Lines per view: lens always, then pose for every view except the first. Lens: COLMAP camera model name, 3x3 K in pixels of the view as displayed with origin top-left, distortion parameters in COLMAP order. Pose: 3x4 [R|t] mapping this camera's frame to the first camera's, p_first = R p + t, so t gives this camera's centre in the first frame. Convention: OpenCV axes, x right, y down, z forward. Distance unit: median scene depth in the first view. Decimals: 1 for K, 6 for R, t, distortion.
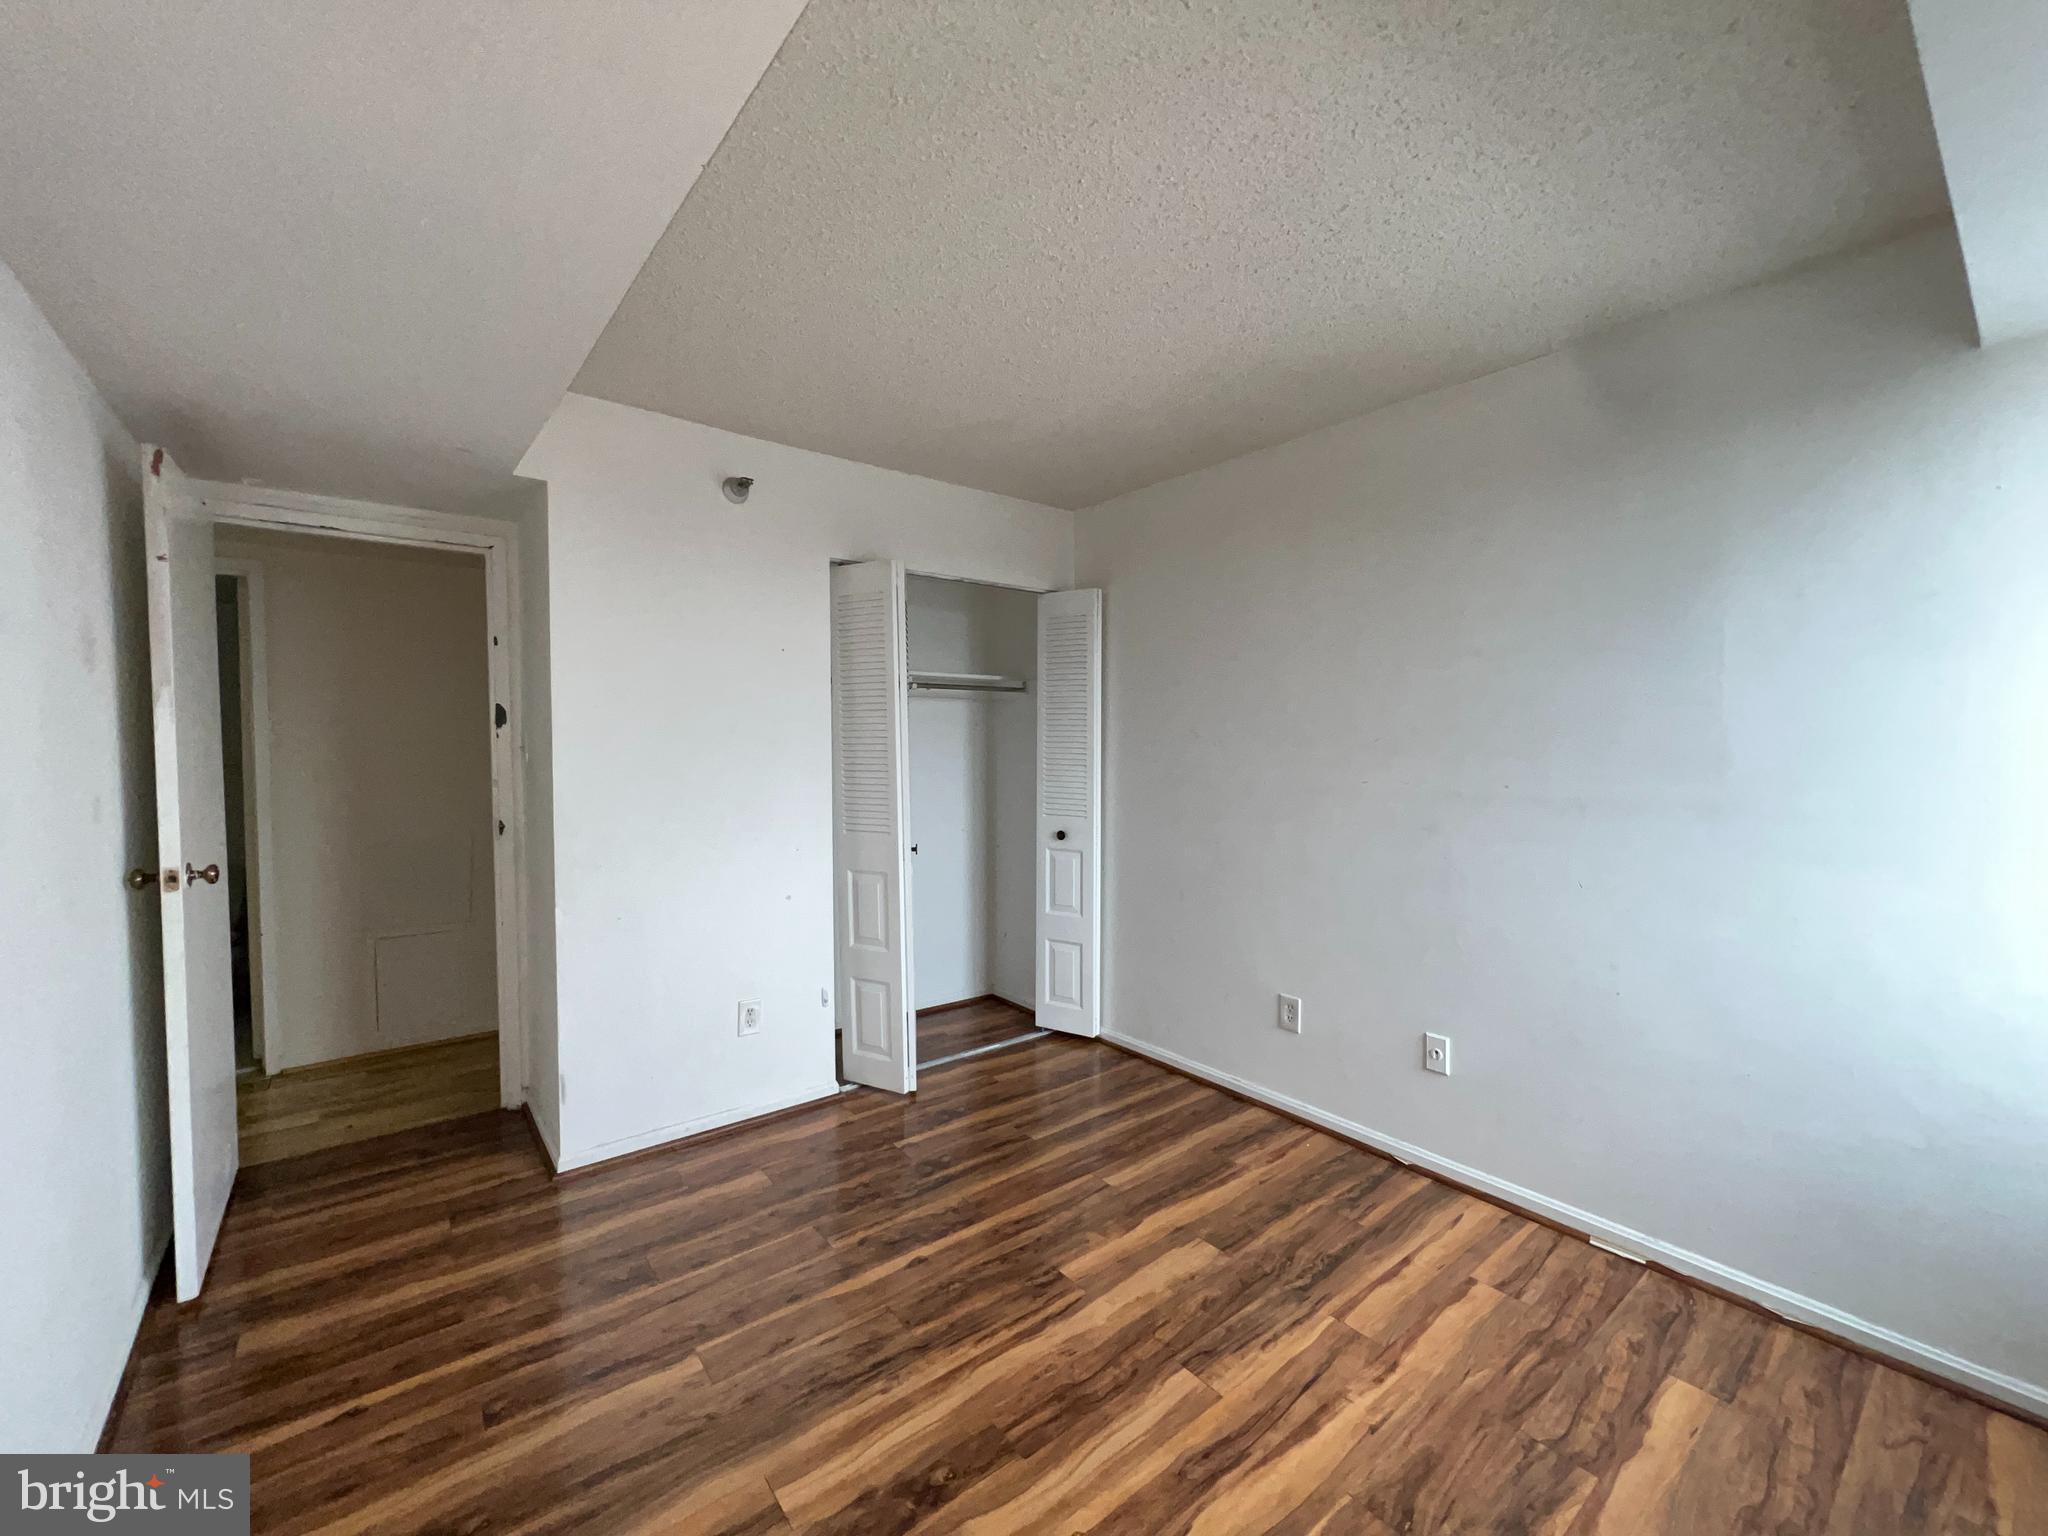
lens RADIAL K [[815.0, 0, 1020.9], [0, 815.0, 769.3], [0, 0, 1]] dist [-0.000770, -0.000242]
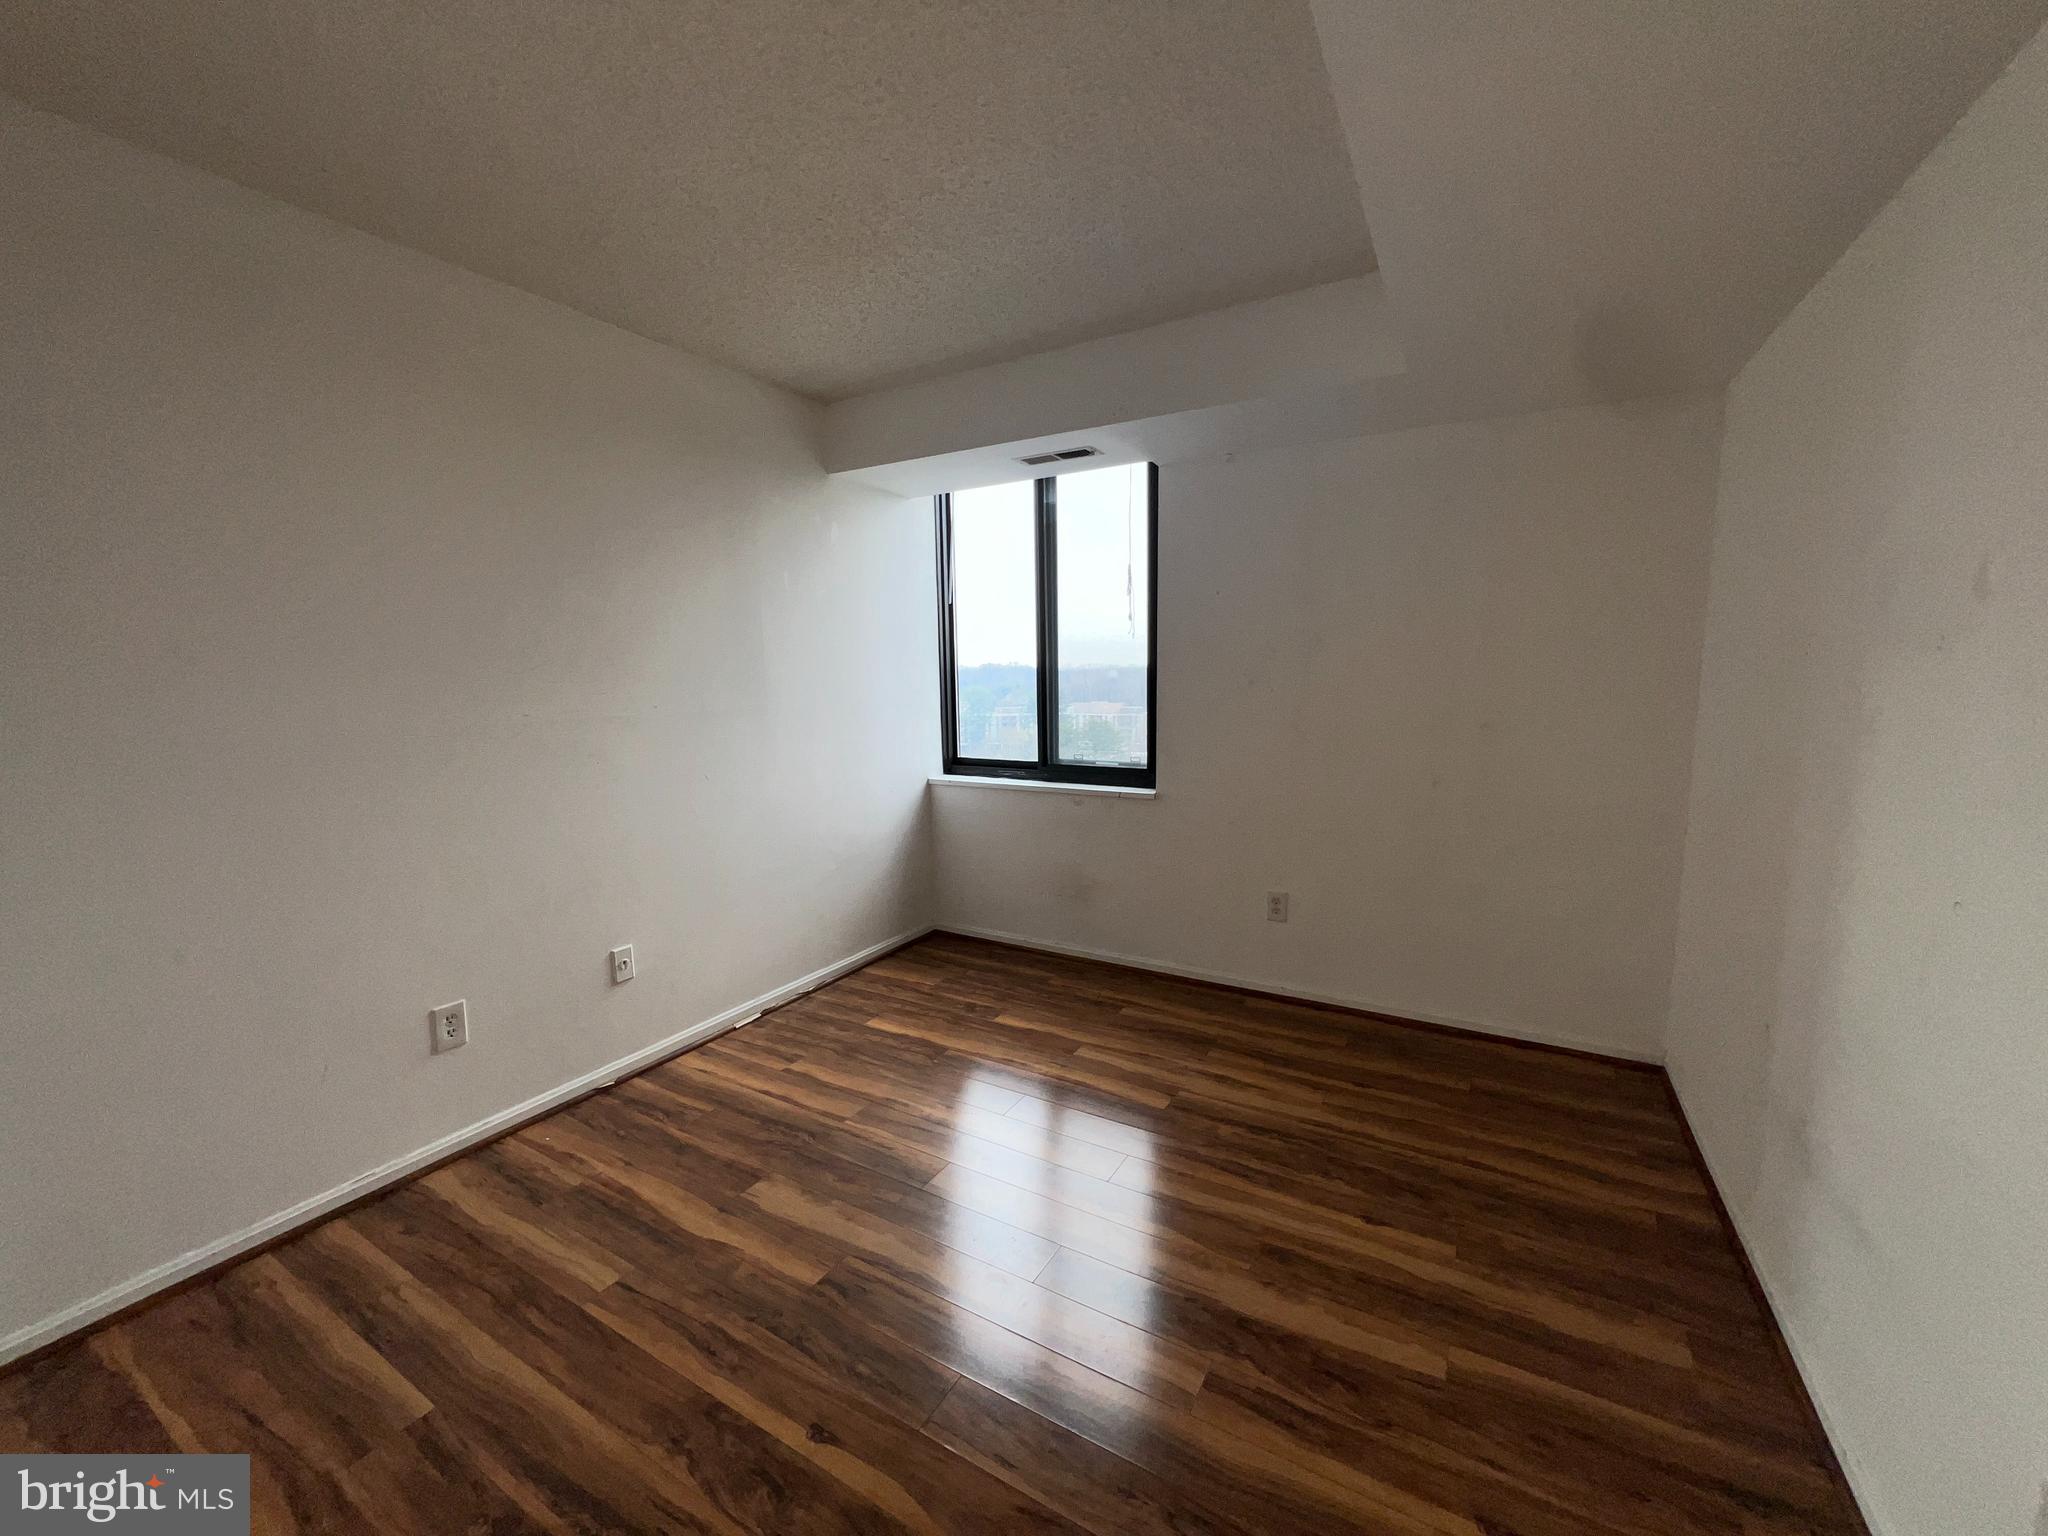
lens RADIAL K [[815.0, 0, 1020.9], [0, 815.0, 769.3], [0, 0, 1]] dist [-0.000770, -0.000242]
pose [[-0.363462, -0.101092, 0.926108, -0.709019], [0.046429, 0.990894, 0.126385, -0.010947], [-0.930451, 0.088934, -0.355459, 0.982363]]
